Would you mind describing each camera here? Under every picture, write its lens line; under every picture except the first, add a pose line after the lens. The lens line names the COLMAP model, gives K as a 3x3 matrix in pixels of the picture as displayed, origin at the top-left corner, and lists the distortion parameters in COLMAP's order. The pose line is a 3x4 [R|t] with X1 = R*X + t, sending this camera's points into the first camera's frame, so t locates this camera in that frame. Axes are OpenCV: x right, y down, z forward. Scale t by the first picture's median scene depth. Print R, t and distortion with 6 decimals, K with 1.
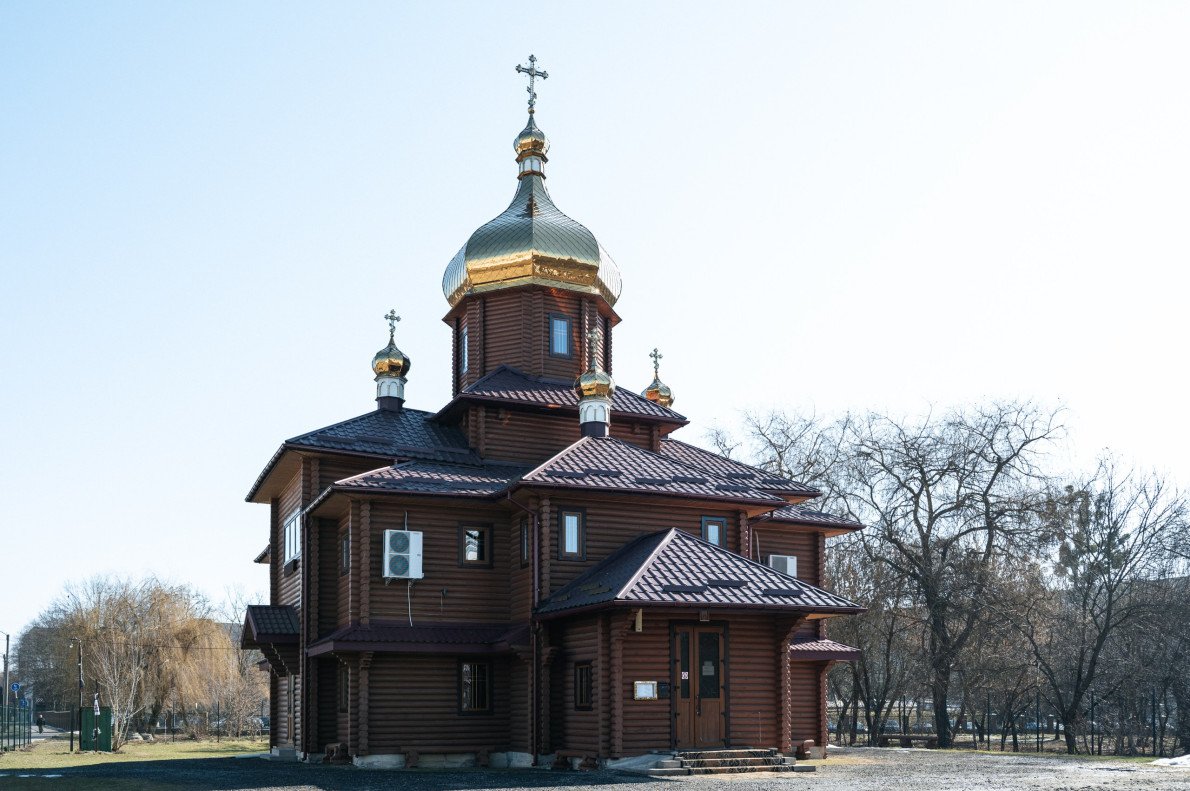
lens RADIAL K [[2099.9, 0, 595.0], [0, 2099.9, 395.5], [0, 0, 1]] dist [-0.000306, 0.098878]
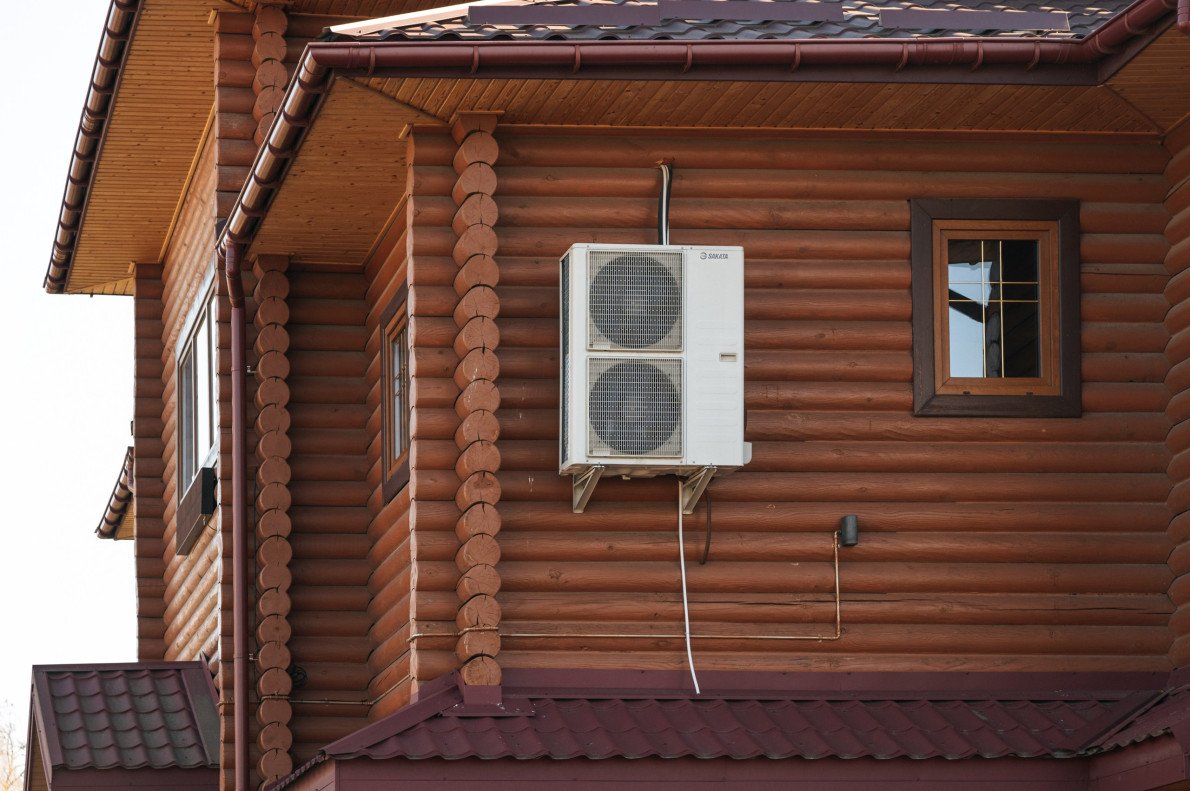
lens RADIAL K [[8045.1, 0, 595.0], [0, 8045.1, 395.5], [0, 0, 1]] dist [-0.519407, 5.308626]
pose [[0.995198, -0.007711, -0.097581, -0.017459], [0.013831, 0.997968, 0.062205, 0.028156], [0.096903, -0.063256, 0.993282, 0.186439]]
